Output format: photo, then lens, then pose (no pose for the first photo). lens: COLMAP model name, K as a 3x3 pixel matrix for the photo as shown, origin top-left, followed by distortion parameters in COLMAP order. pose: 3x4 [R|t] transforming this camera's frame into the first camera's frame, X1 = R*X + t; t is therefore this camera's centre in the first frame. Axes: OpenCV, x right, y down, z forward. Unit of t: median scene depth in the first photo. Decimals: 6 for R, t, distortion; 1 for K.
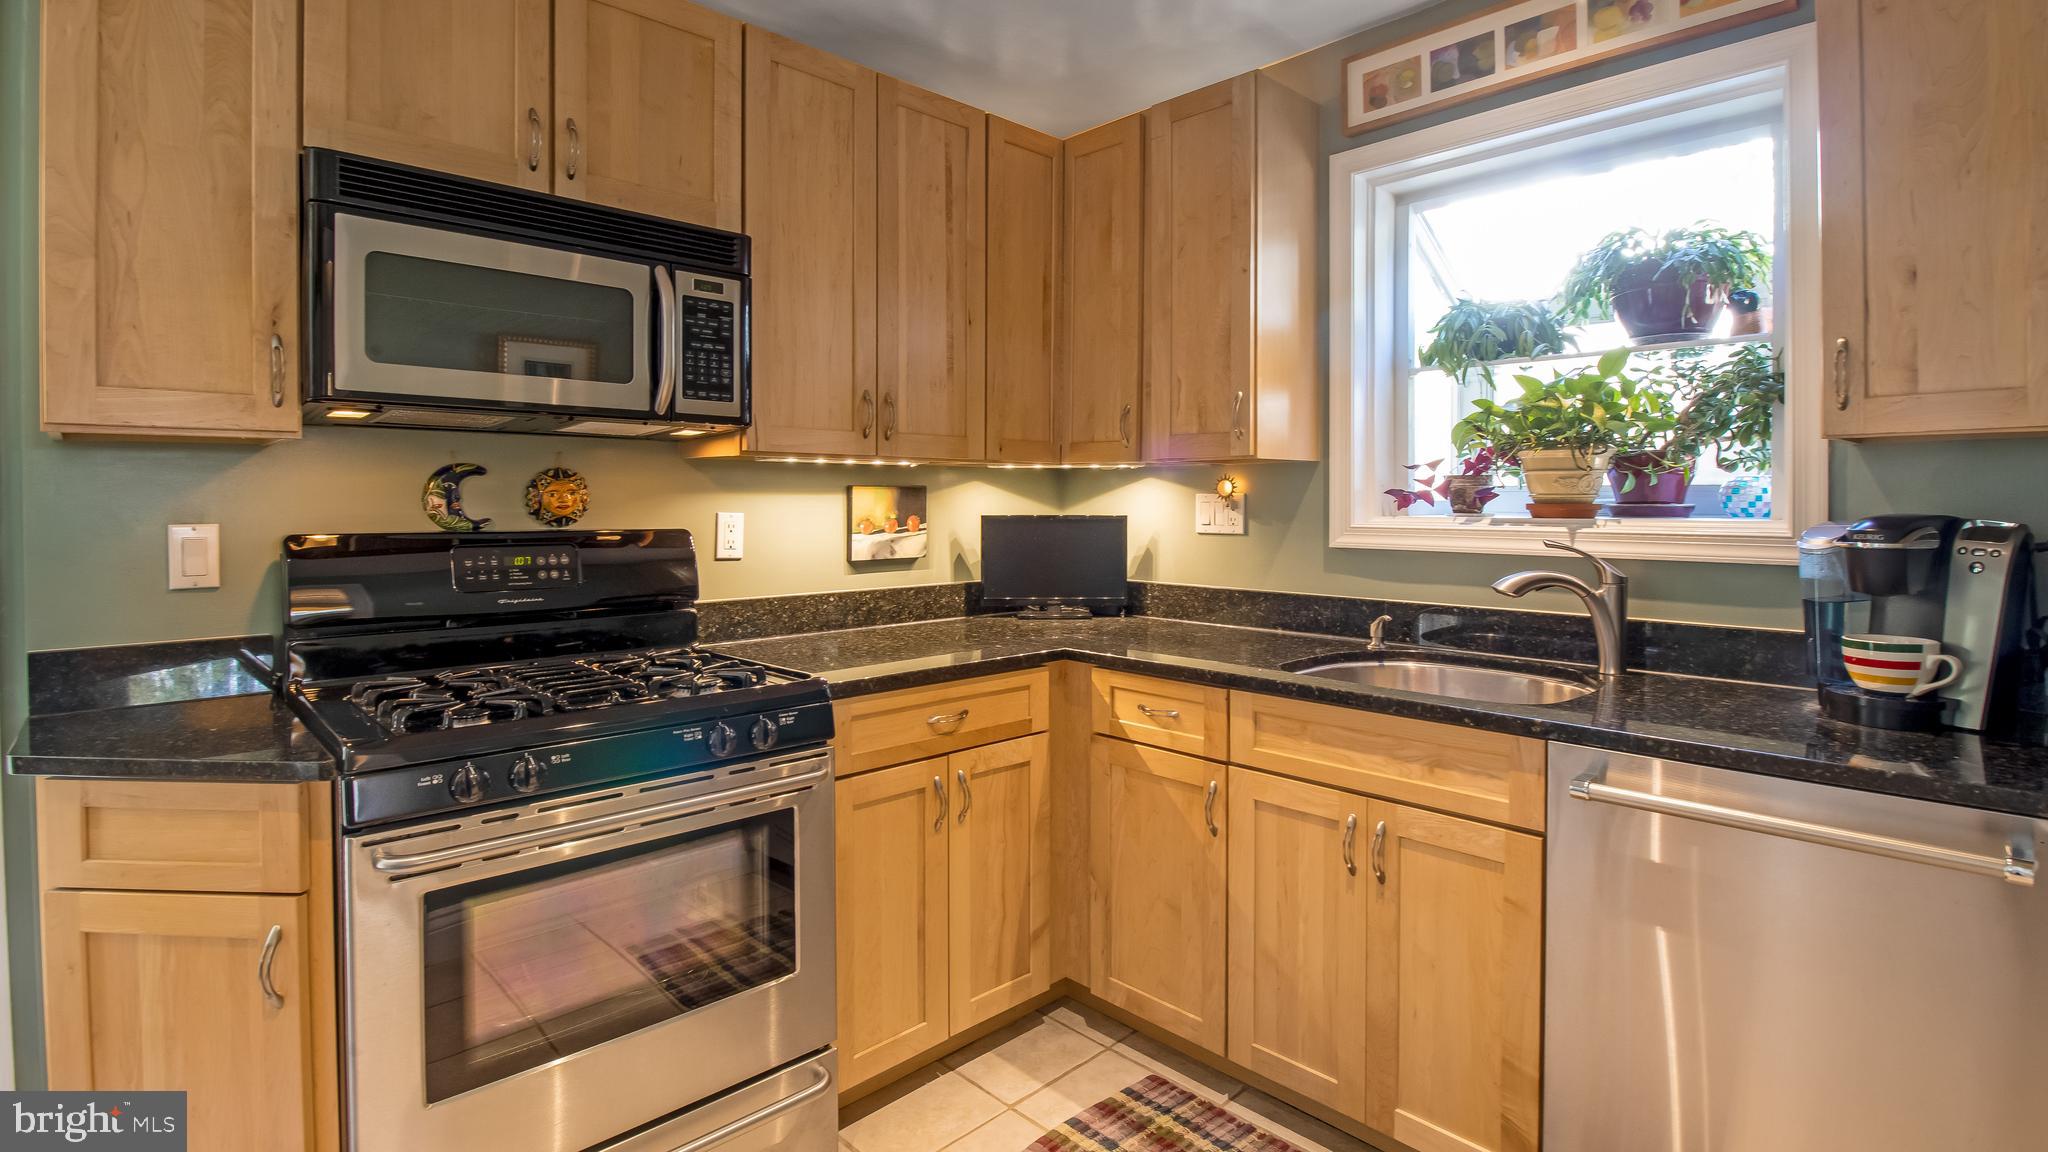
lens RADIAL K [[962.7, 0, 1020.0], [0, 962.7, 520.0], [0, 0, 1]] dist [-0.000355, -0.014943]
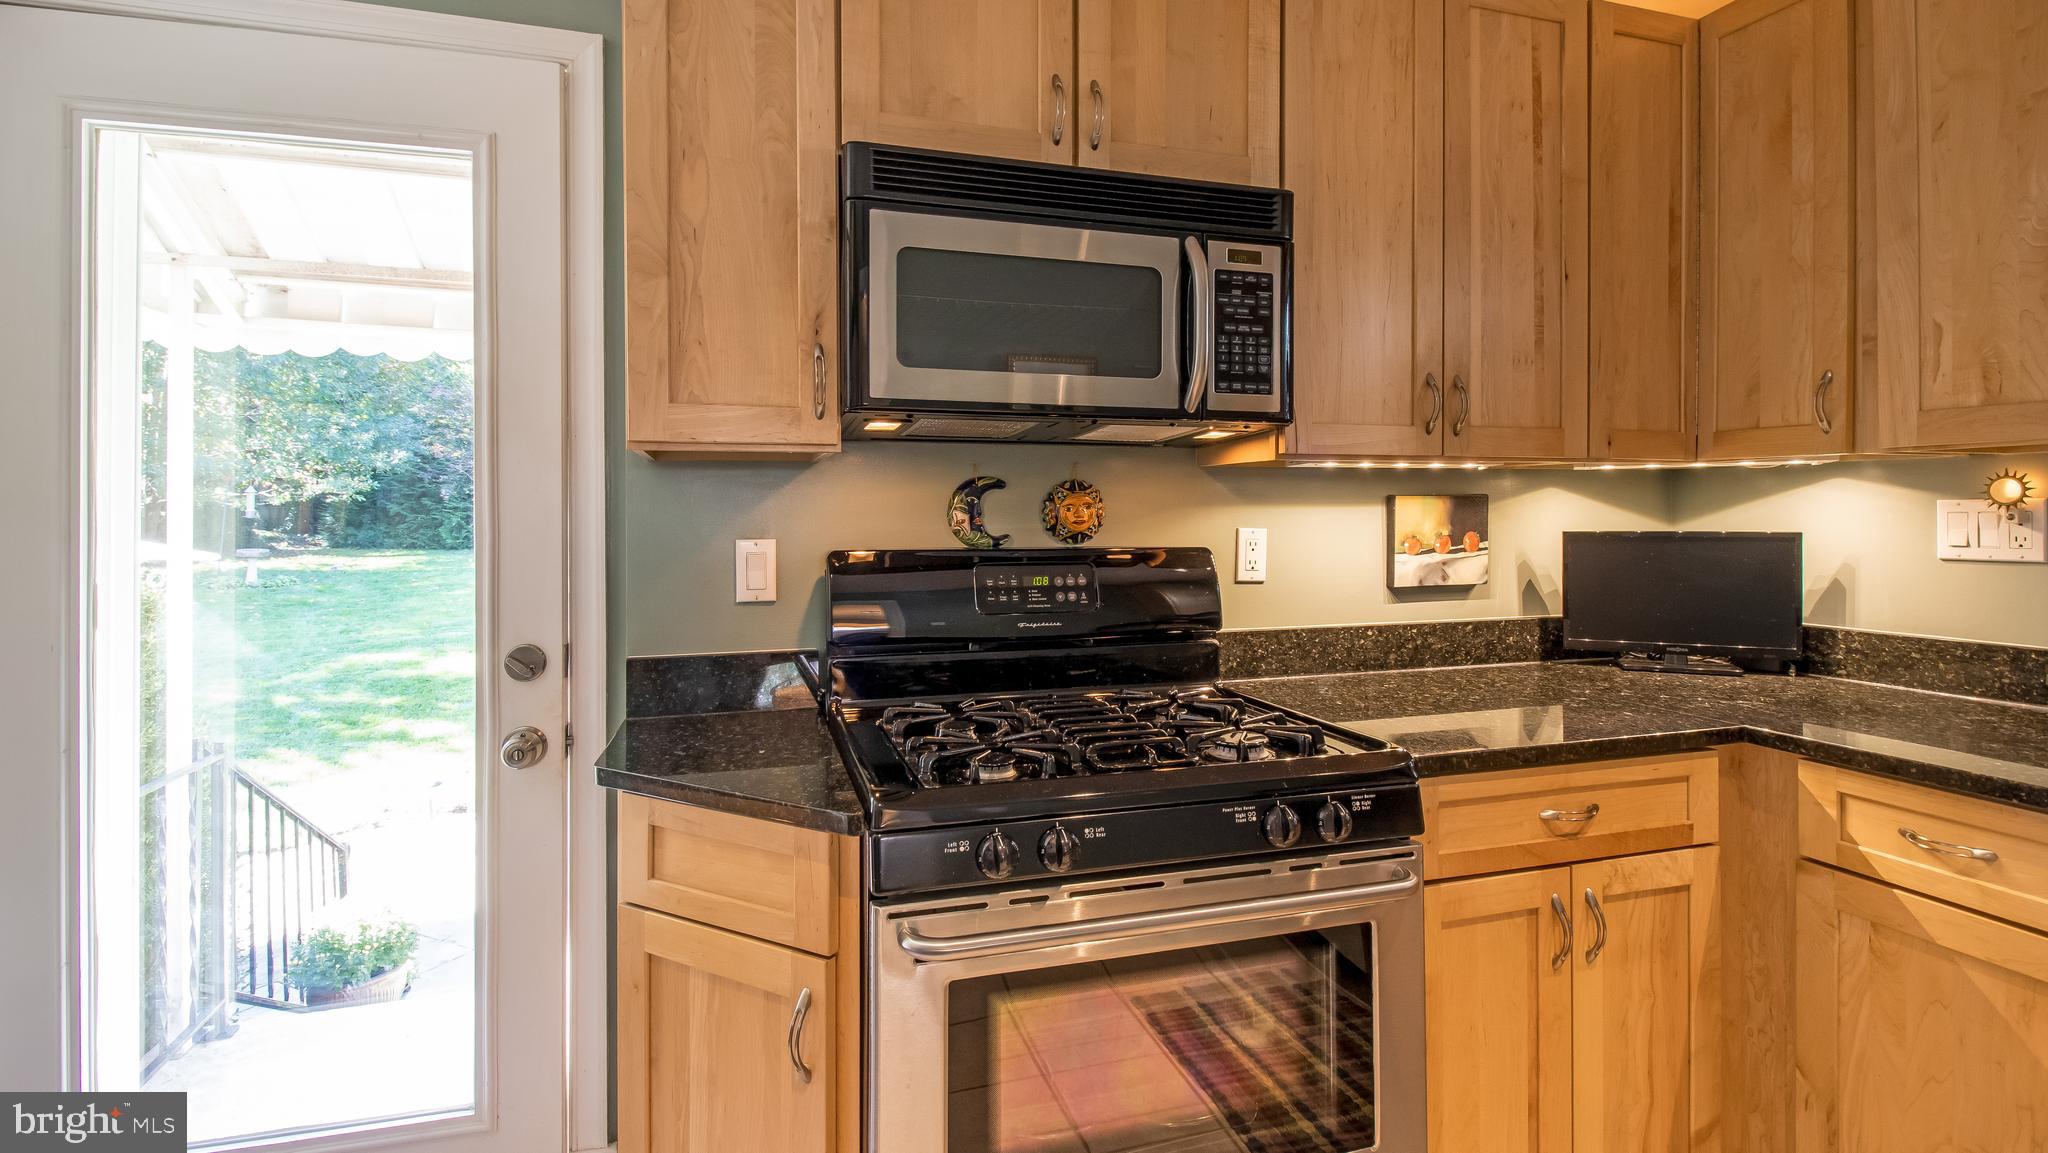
lens RADIAL K [[930.3, 0, 1015.6], [0, 930.3, 515.0], [0, 0, 1]] dist [0.001527, -0.008794]
pose [[0.888063, -0.005448, -0.459689, -0.127236], [-0.003445, 0.999823, -0.018503, -0.003932], [0.459708, 0.018016, 0.887887, 0.194359]]
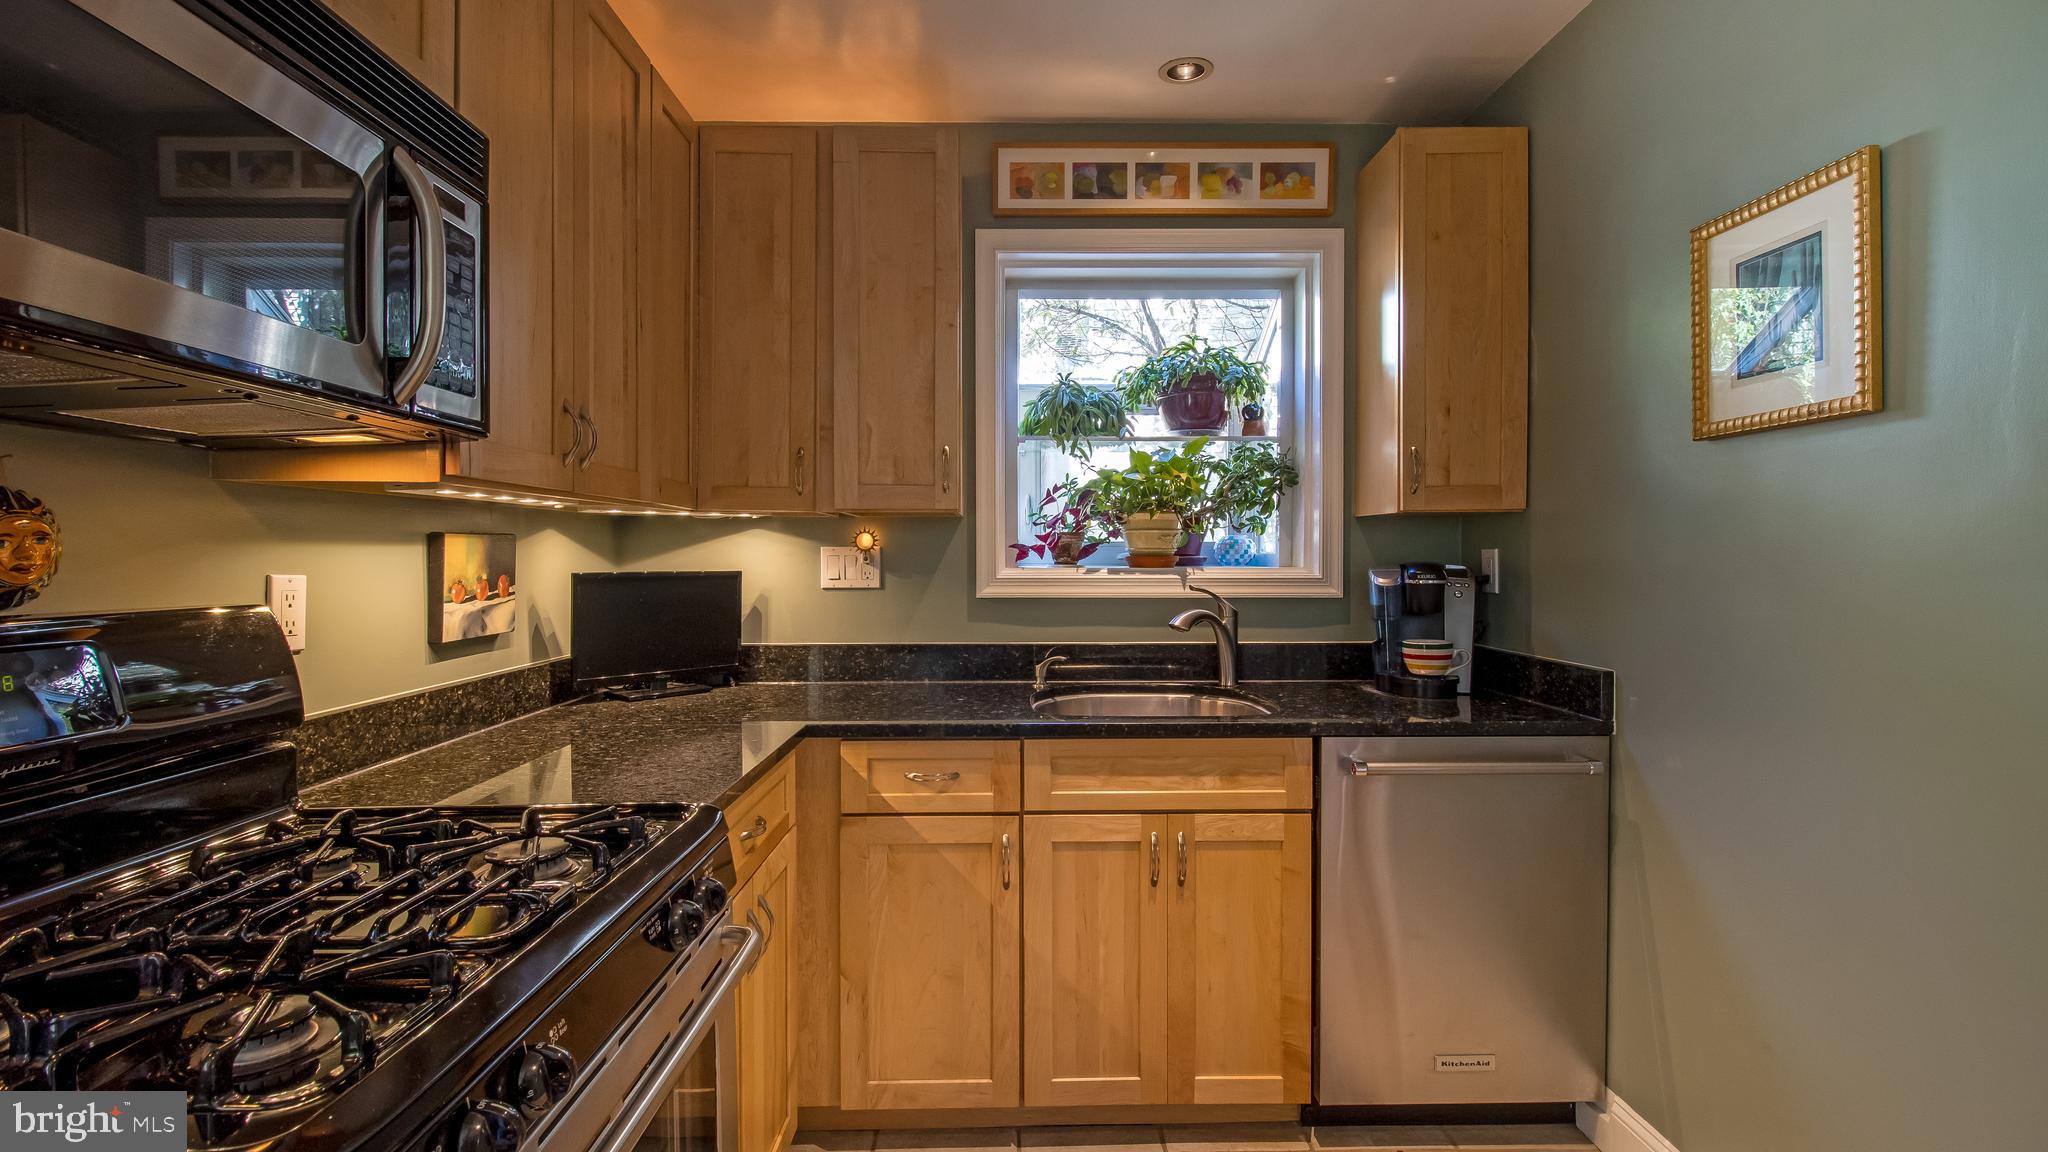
lens RADIAL K [[935.0, 0, 1018.9], [0, 935.0, 567.7], [0, 0, 1]] dist [0.000878, -0.000052]
pose [[0.684378, -0.012019, 0.729029, -0.498320], [0.016110, 0.999869, 0.001361, -0.006733], [-0.728950, 0.010814, 0.684482, 0.325125]]
